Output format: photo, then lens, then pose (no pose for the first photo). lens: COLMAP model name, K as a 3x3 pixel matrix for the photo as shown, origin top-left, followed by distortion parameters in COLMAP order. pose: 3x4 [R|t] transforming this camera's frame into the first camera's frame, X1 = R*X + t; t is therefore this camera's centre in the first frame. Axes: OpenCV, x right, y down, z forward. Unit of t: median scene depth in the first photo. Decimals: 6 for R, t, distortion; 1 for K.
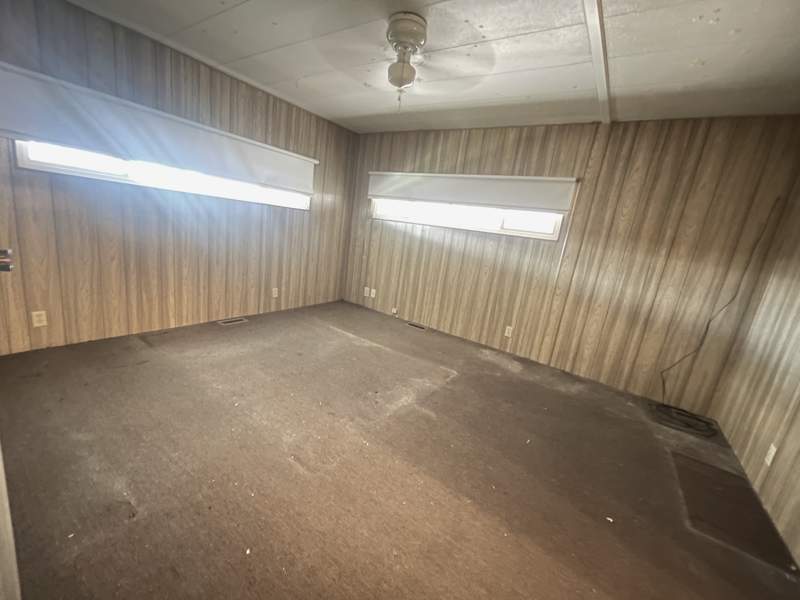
lens RADIAL K [[321.8, 0, 398.2], [0, 321.8, 298.4], [0, 0, 1]] dist [-0.005571, 0.001787]
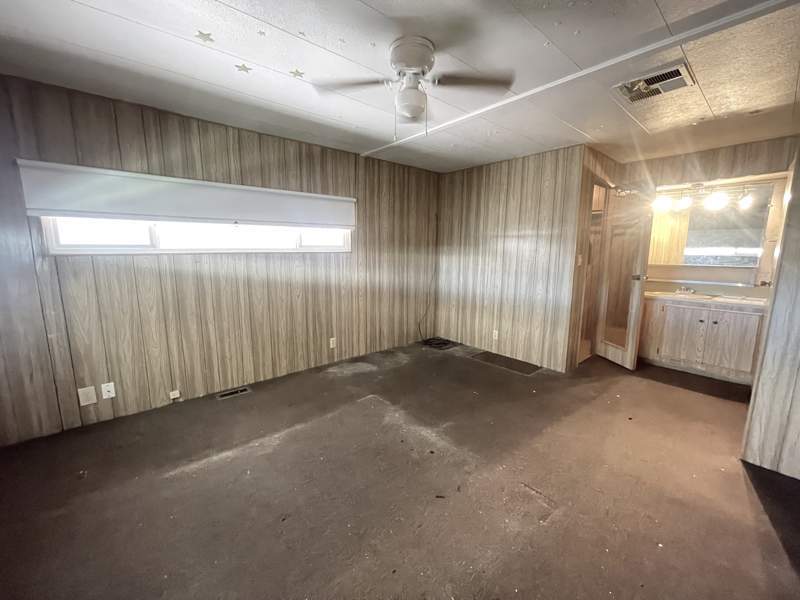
lens RADIAL K [[321.8, 0, 397.9], [0, 321.8, 299.3], [0, 0, 1]] dist [-0.005571, 0.001787]
pose [[0.259323, -0.283062, 0.923378, -0.575630], [0.241611, 0.944698, 0.221743, -0.230448], [-0.935080, 0.165596, 0.313373, 0.499347]]
